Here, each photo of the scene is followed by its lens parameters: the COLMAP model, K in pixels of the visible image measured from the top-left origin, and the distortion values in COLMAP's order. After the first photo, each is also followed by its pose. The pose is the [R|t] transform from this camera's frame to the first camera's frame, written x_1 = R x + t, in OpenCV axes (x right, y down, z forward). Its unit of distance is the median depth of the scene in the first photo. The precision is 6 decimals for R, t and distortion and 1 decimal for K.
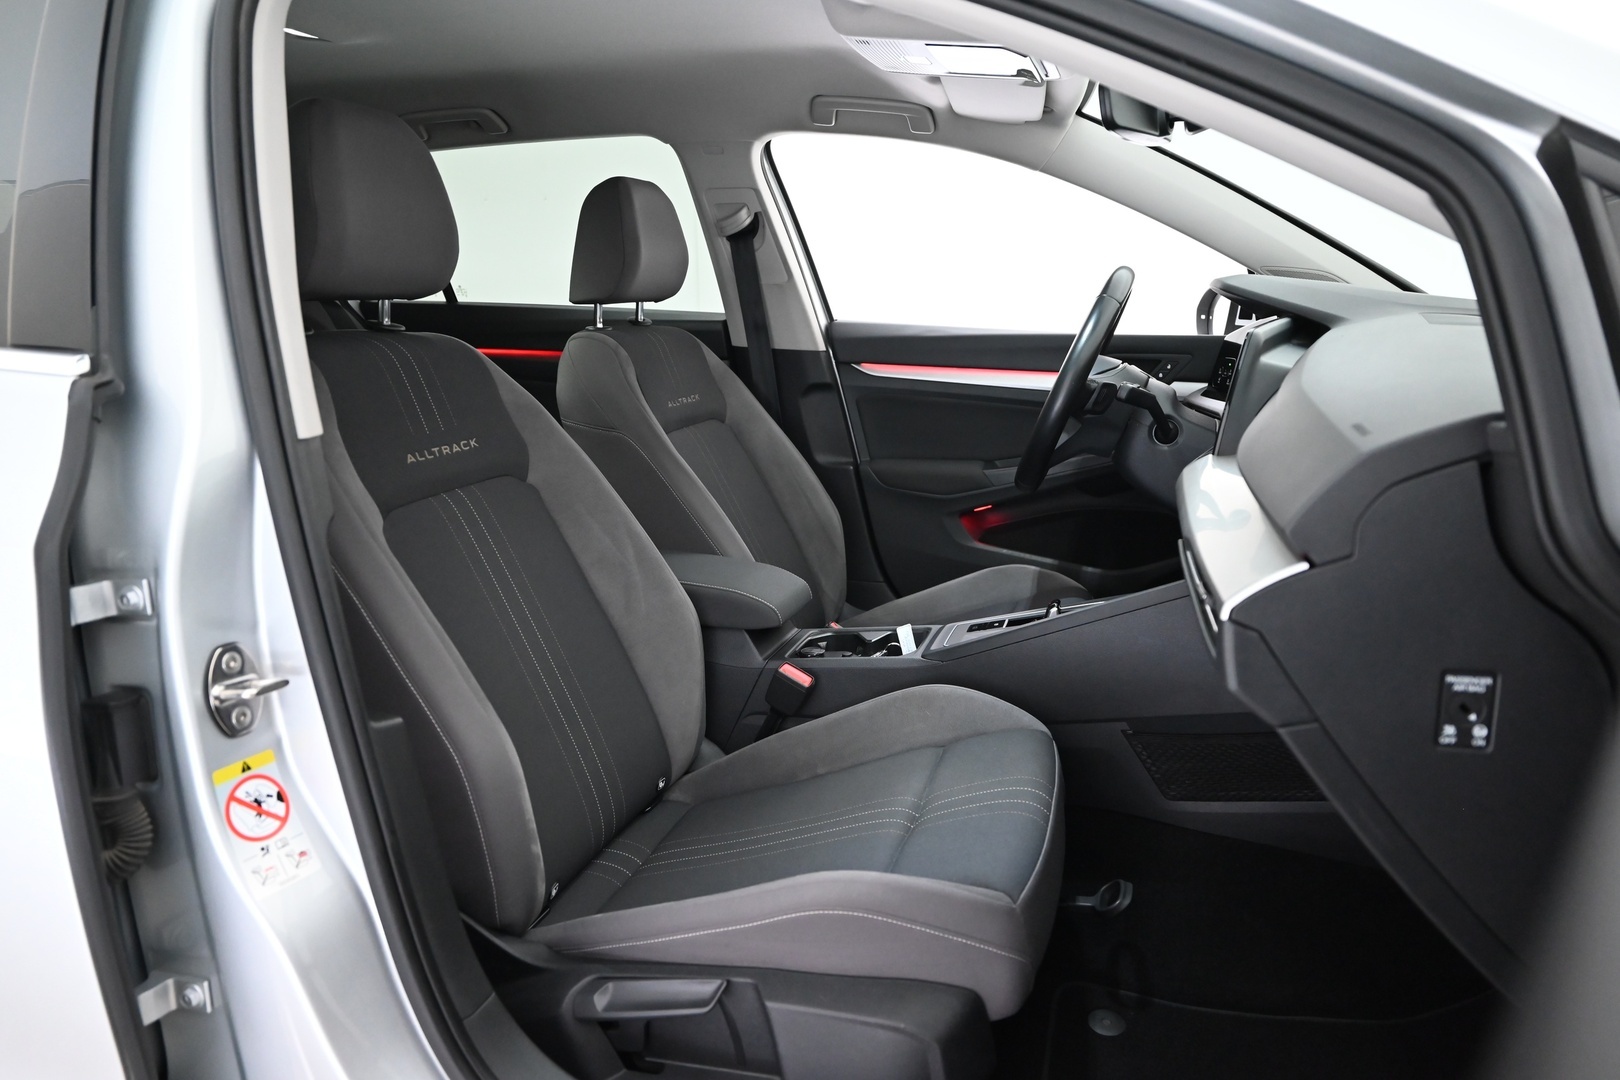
lens RADIAL K [[1055.1, 0, 810.0], [0, 1055.1, 540.0], [0, 0, 1]] dist [-0.007771, 0.000300]
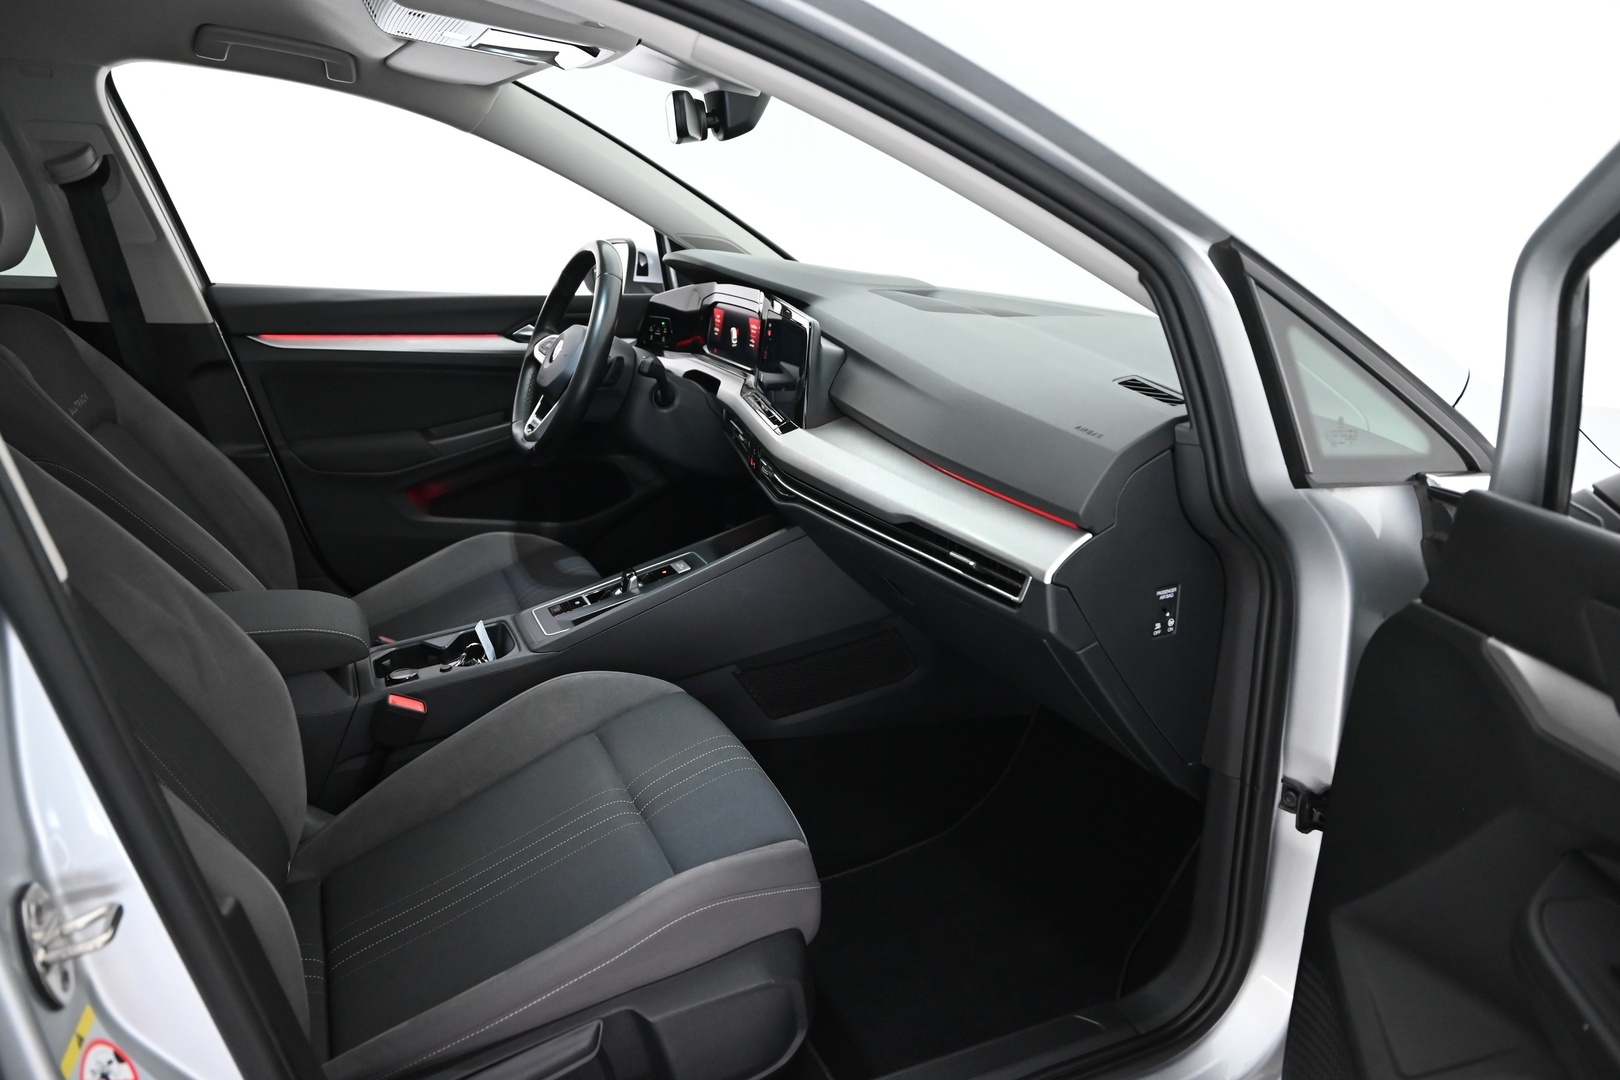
lens RADIAL K [[1055.1, 0, 810.0], [0, 1055.1, 540.0], [0, 0, 1]] dist [-0.007771, 0.000300]
pose [[0.756673, -0.177827, 0.629145, -0.229865], [0.127835, 0.983967, 0.124369, -0.063212], [-0.641174, -0.013680, 0.767273, 0.051168]]
